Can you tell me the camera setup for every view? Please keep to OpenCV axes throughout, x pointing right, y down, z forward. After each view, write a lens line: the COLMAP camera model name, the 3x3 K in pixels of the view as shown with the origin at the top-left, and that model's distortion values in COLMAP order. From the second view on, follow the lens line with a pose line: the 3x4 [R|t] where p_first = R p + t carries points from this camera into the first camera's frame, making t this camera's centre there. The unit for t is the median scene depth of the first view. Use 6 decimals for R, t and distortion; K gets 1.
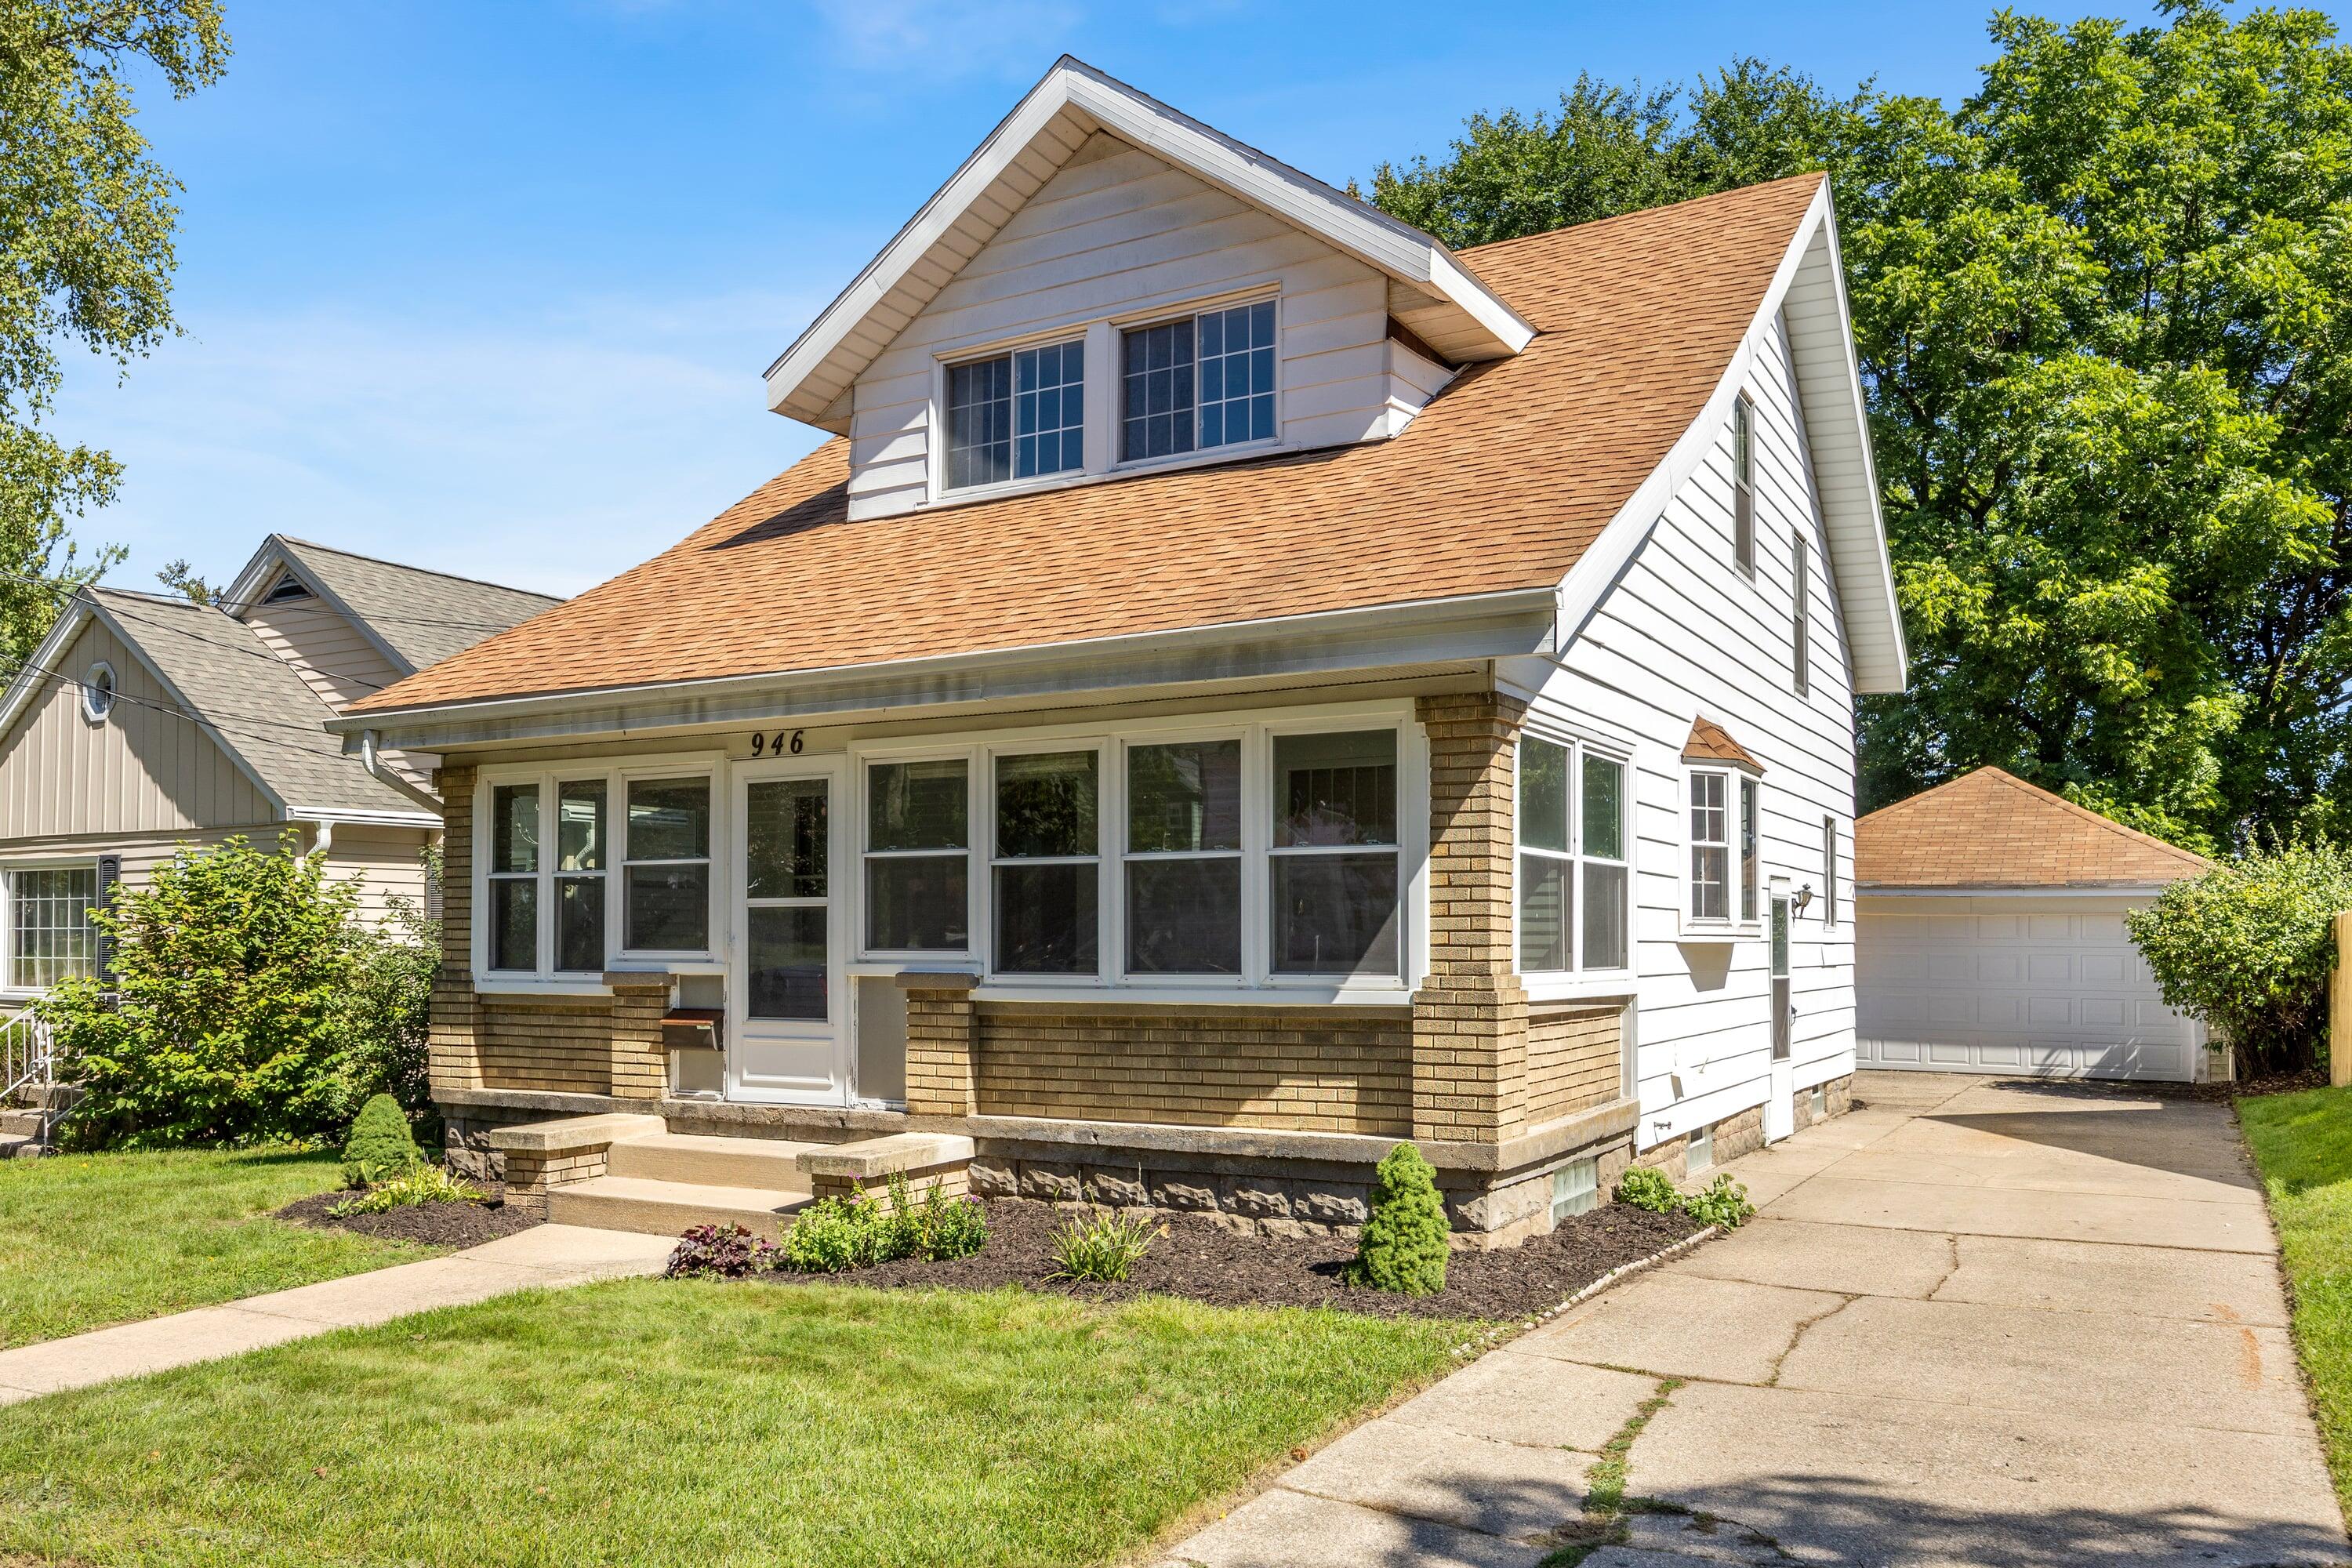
lens RADIAL K [[1799.7, 0, 1176.8], [0, 1799.7, 788.4], [0, 0, 1]] dist [-0.005803, 0.000204]
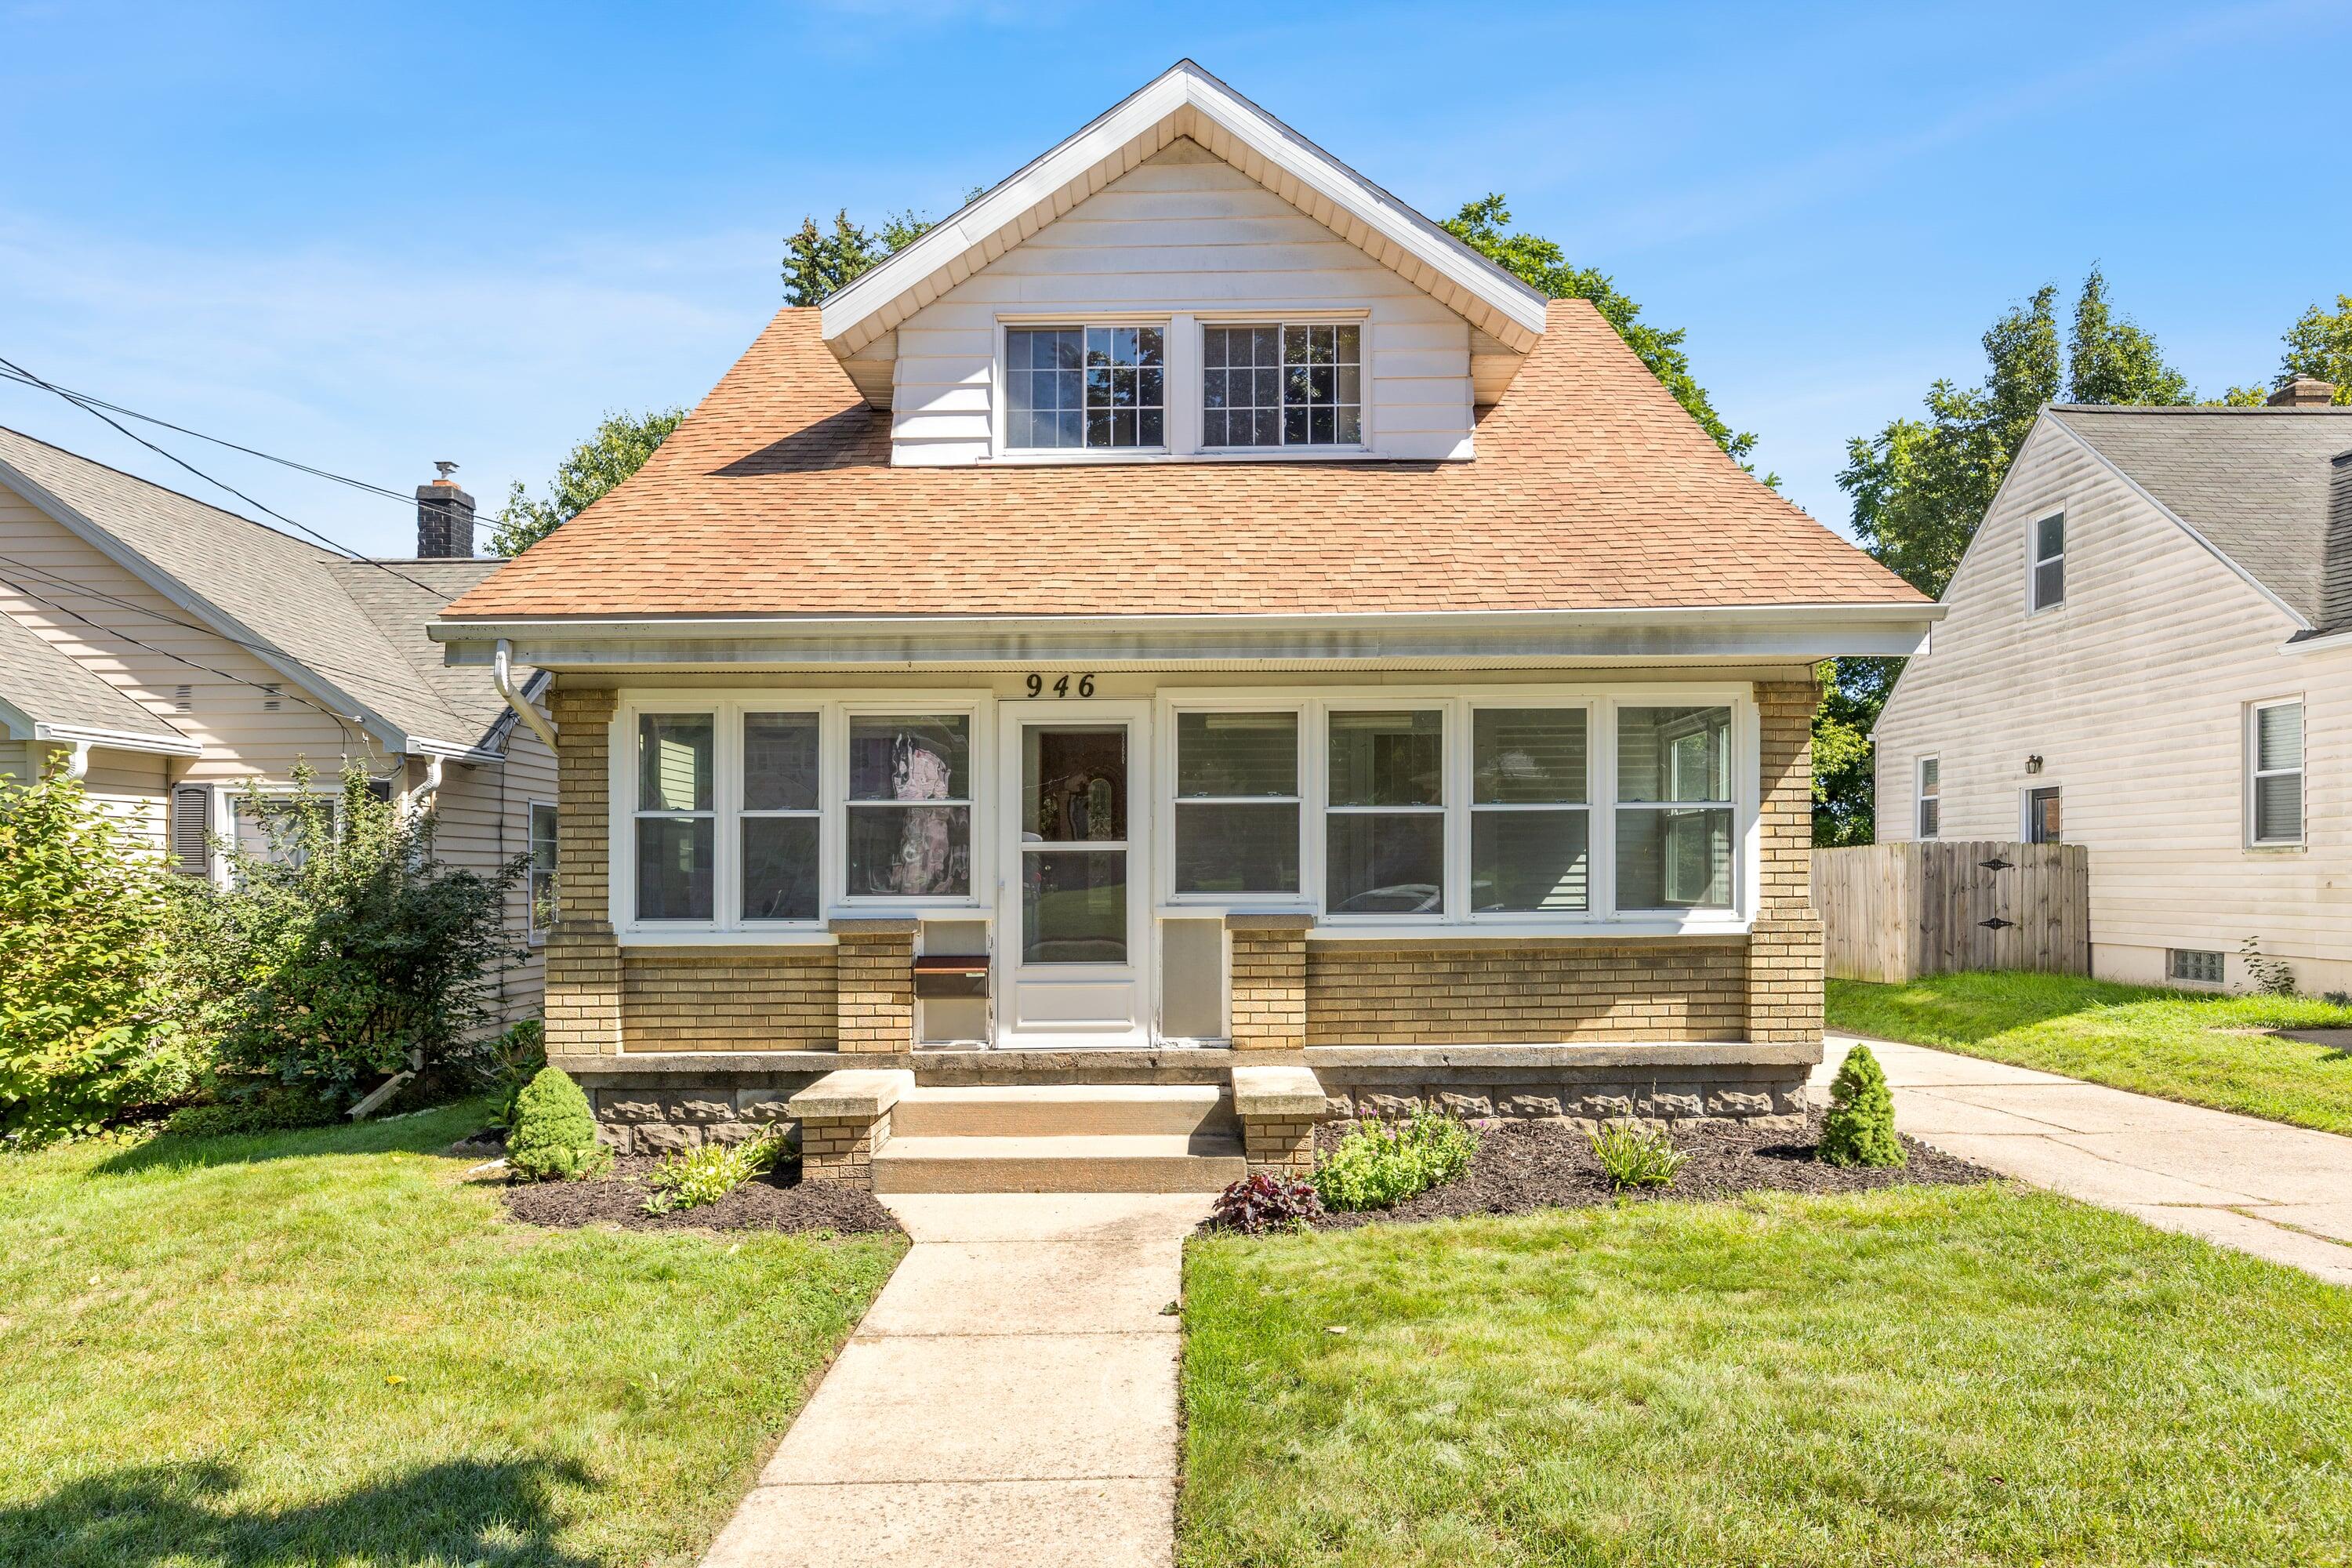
lens RADIAL K [[1448.0, 0, 1175.4], [0, 1448.0, 795.7], [0, 0, 1]] dist [-0.002446, 0.000494]
pose [[0.868294, 0.022550, 0.495537, -0.572276], [-0.036399, 0.999170, 0.018312, 0.018909], [-0.494713, -0.033938, 0.868394, 0.281099]]
